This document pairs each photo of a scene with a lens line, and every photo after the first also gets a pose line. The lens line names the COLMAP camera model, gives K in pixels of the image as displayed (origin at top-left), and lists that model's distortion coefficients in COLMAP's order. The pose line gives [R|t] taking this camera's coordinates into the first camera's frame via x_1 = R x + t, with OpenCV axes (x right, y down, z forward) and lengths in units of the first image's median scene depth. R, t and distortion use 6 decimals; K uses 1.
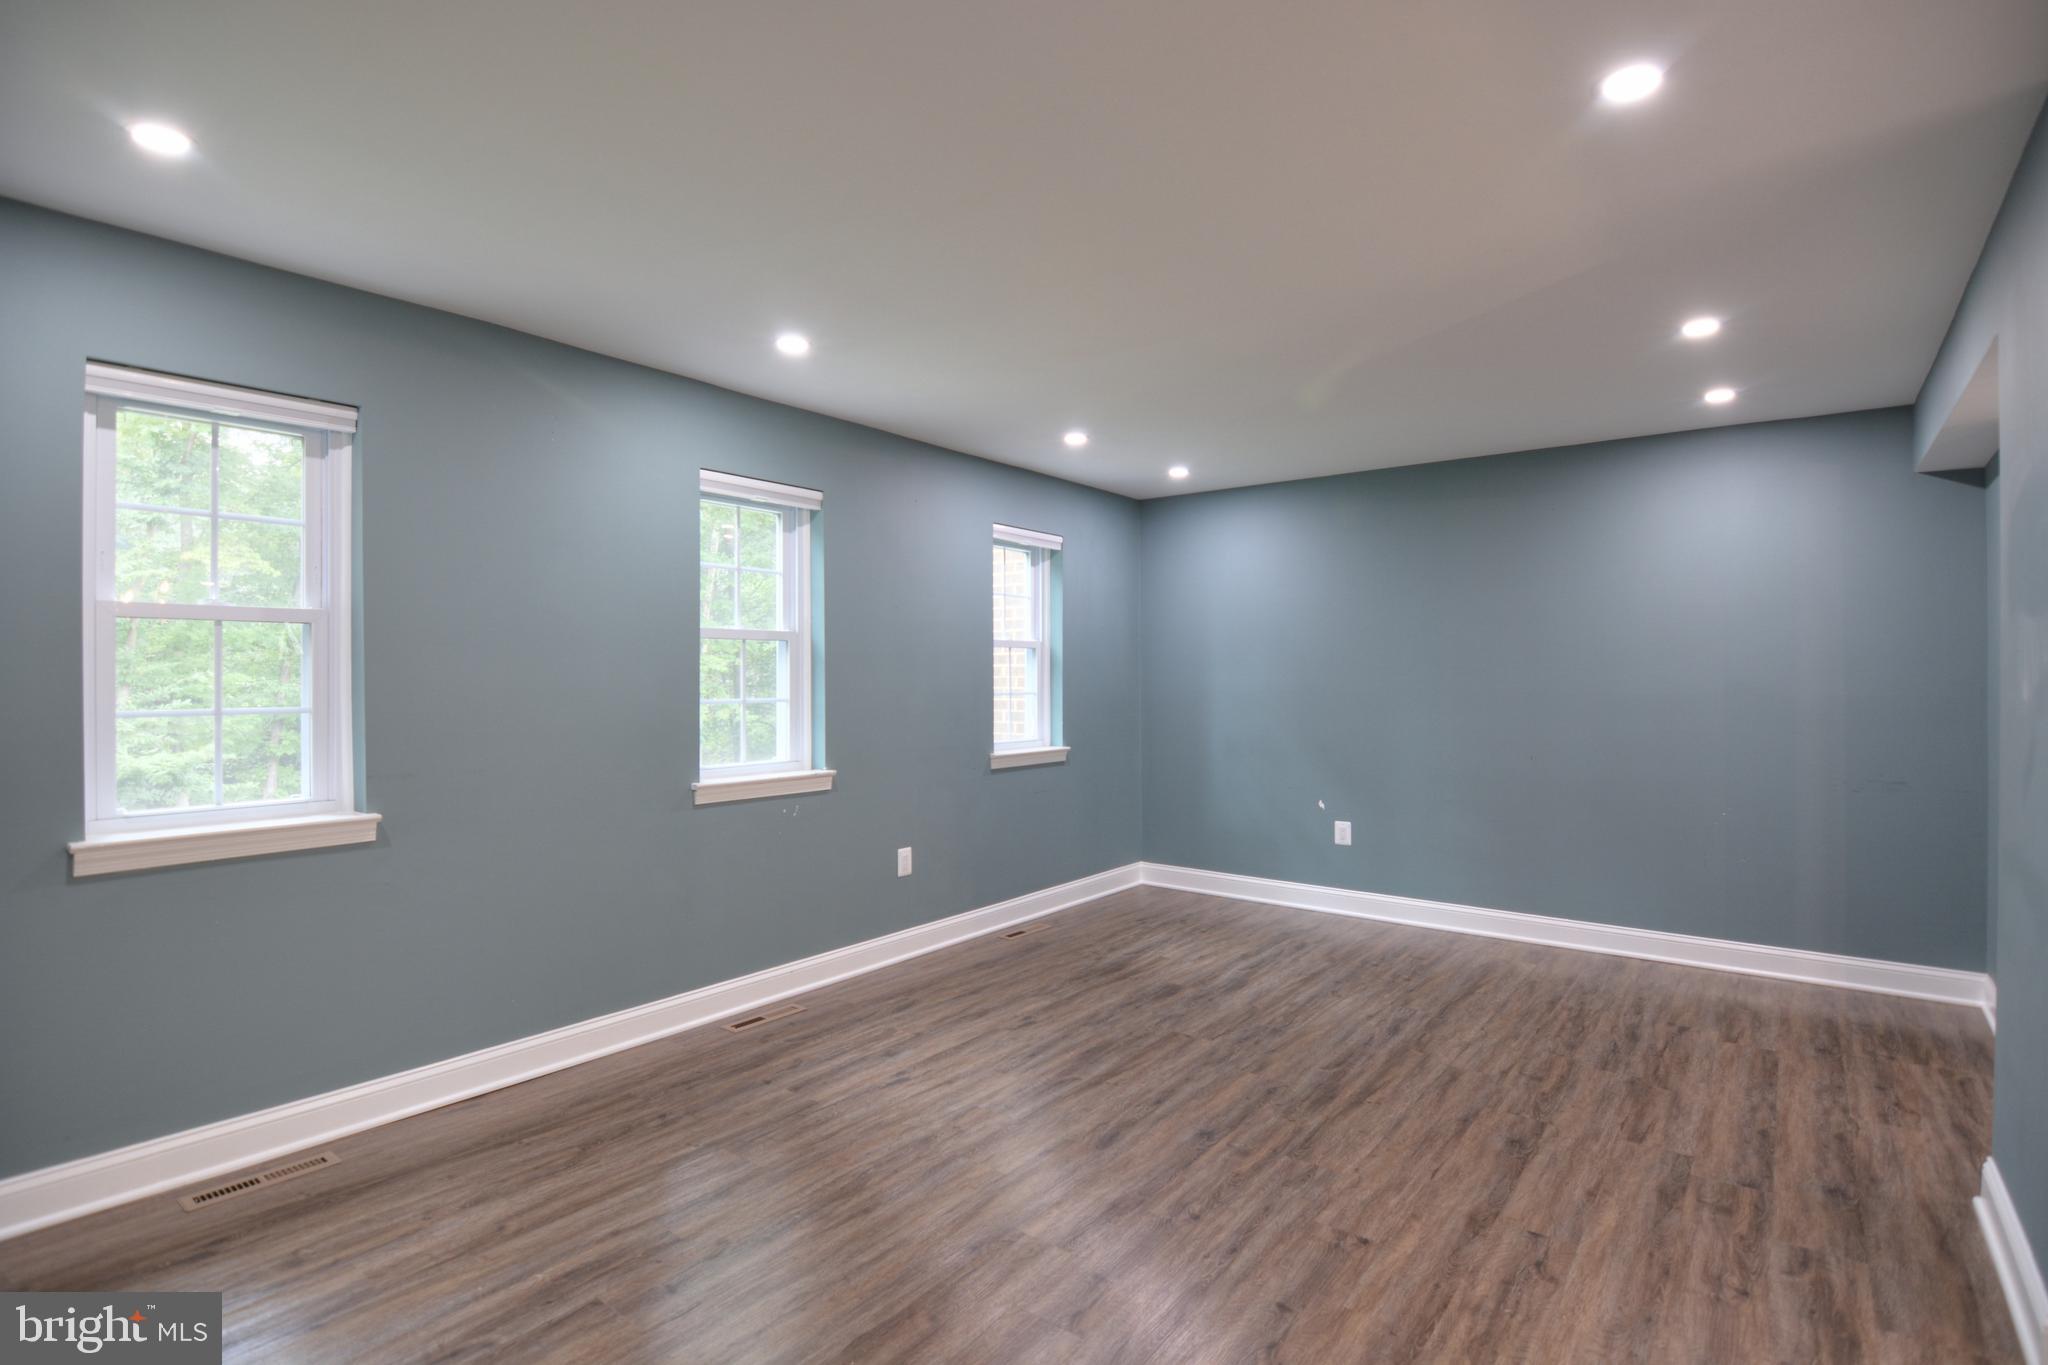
lens RADIAL K [[996.6, 0, 1020.7], [0, 996.6, 678.6], [0, 0, 1]] dist [-0.007803, -0.009078]
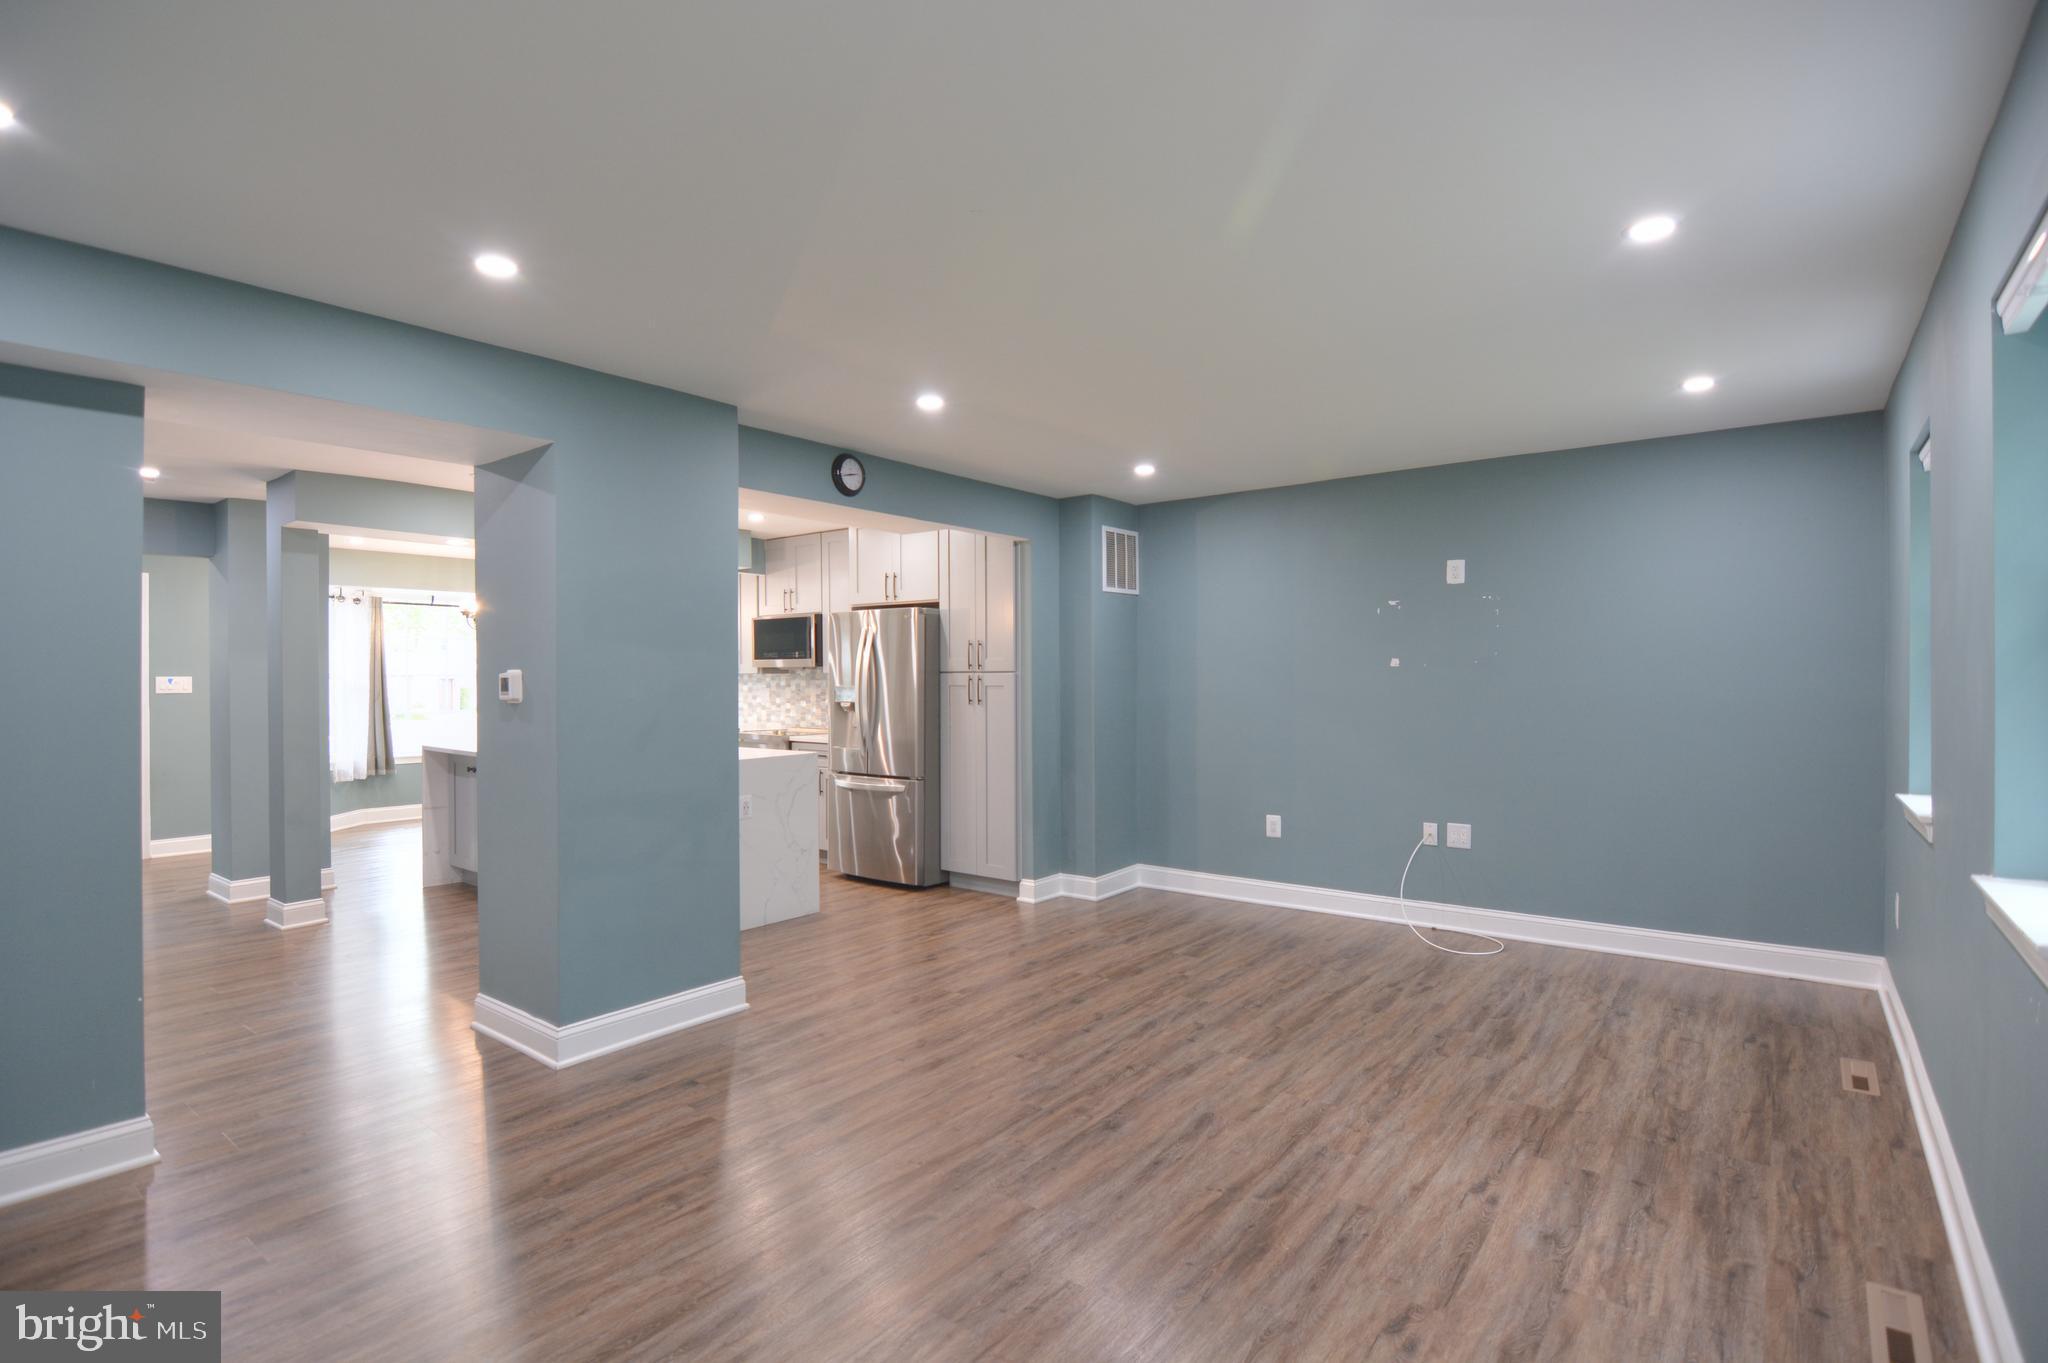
lens RADIAL K [[996.6, 0, 1007.4], [0, 996.6, 677.7], [0, 0, 1]] dist [-0.007803, -0.009078]
pose [[-0.999950, 0.004139, 0.009055, 0.271517], [0.004202, 0.999967, 0.006899, -0.015577], [-0.009026, 0.006937, -0.999935, 1.954856]]
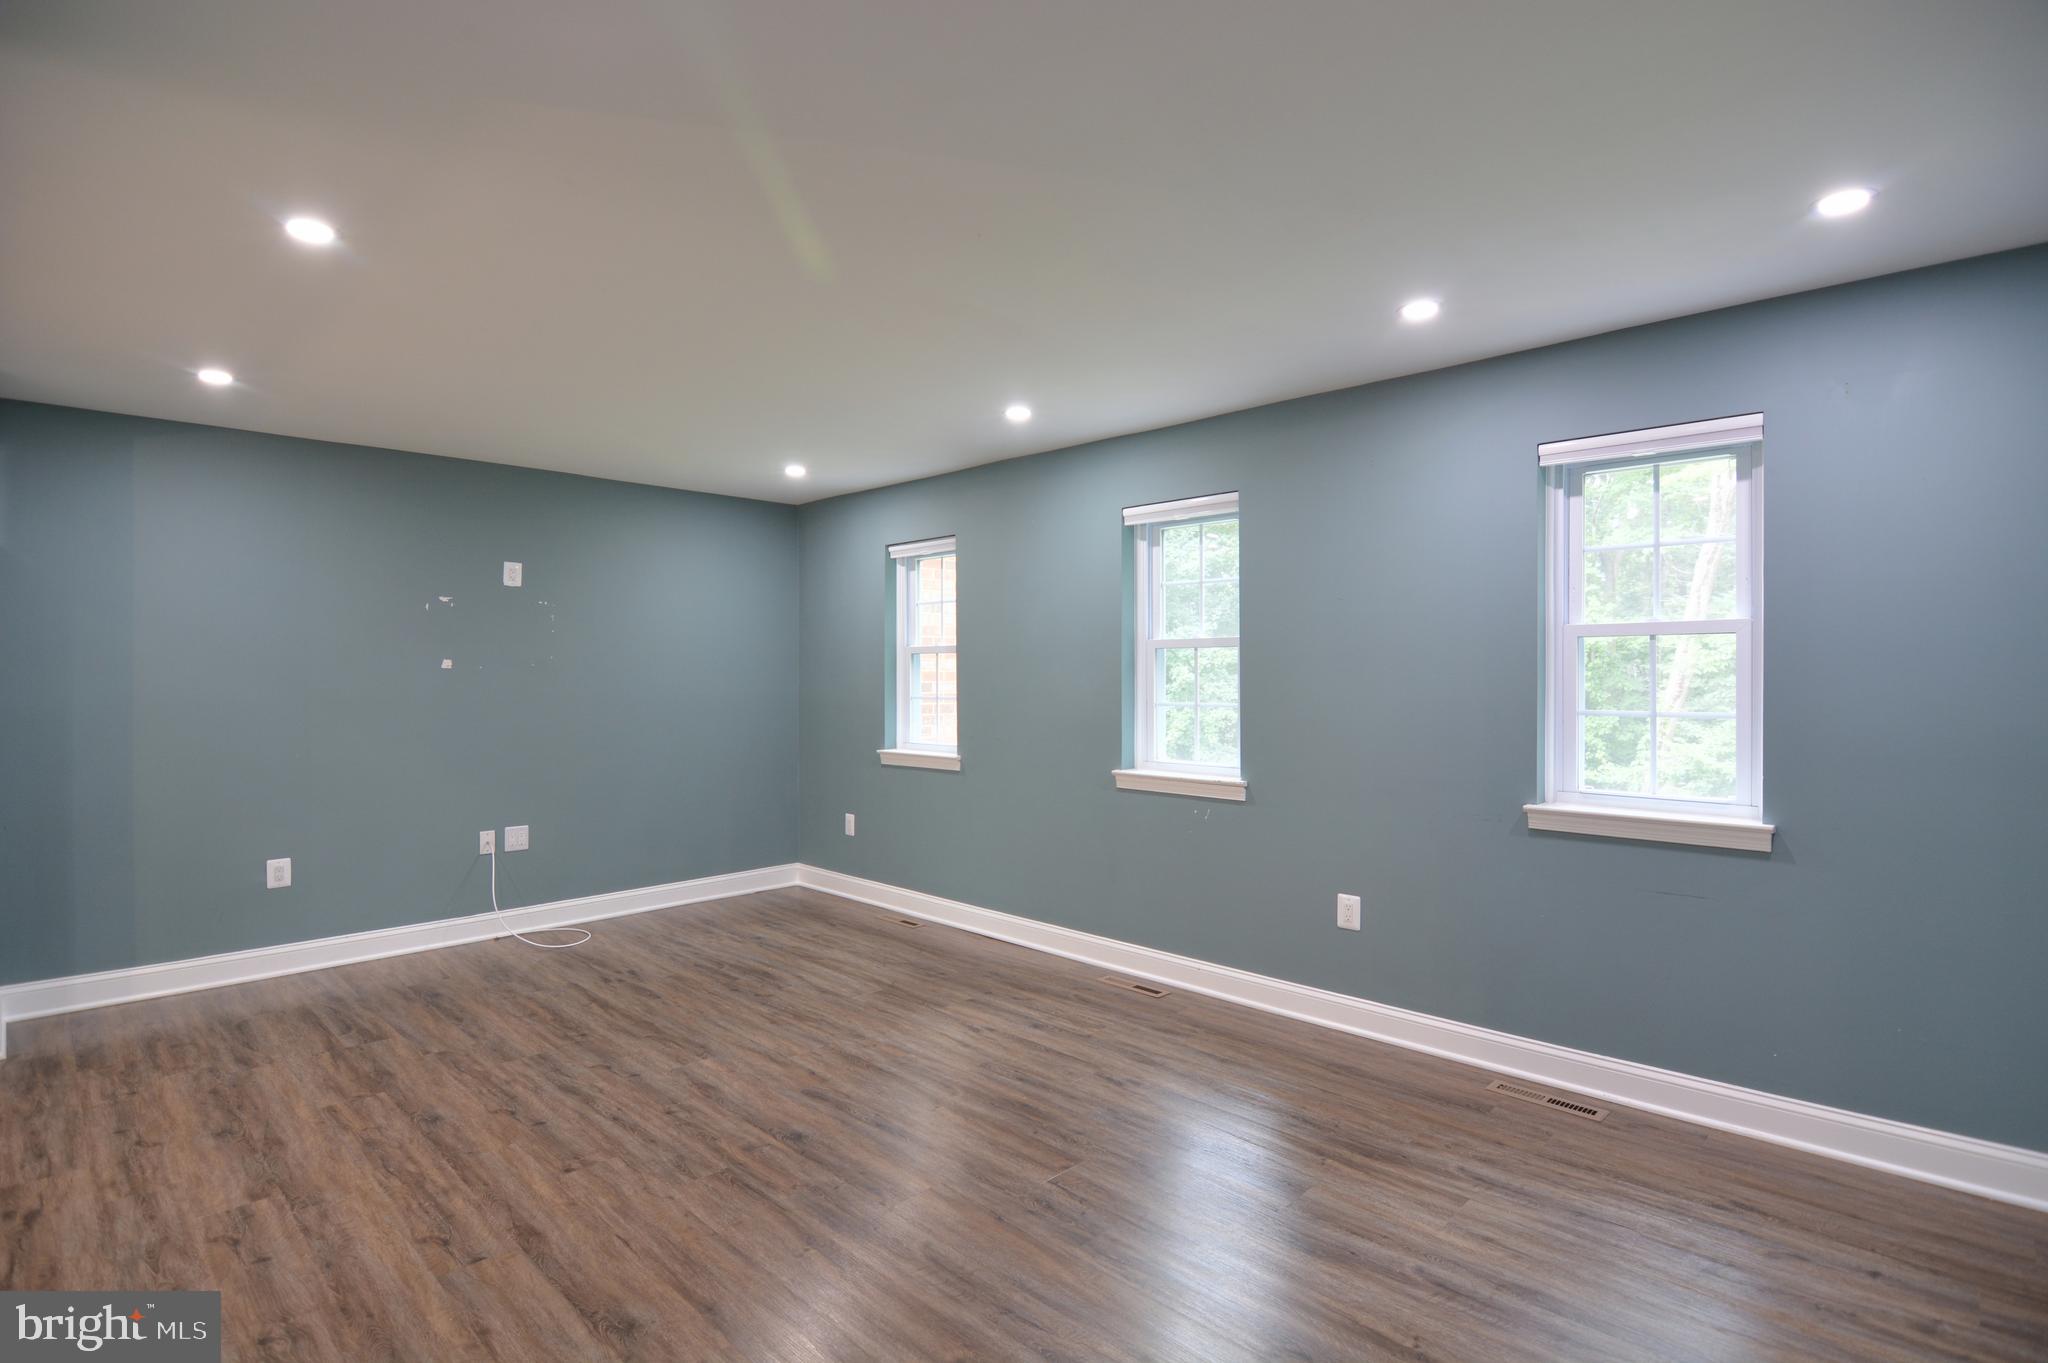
lens RADIAL K [[996.6, 0, 1024.8], [0, 996.6, 672.9], [0, 0, 1]] dist [-0.007803, -0.009078]
pose [[-0.114778, -0.001785, -0.993390, 1.121959], [-0.002846, 0.999995, -0.001468, -0.013281], [0.993387, 0.002658, -0.114783, 1.294704]]
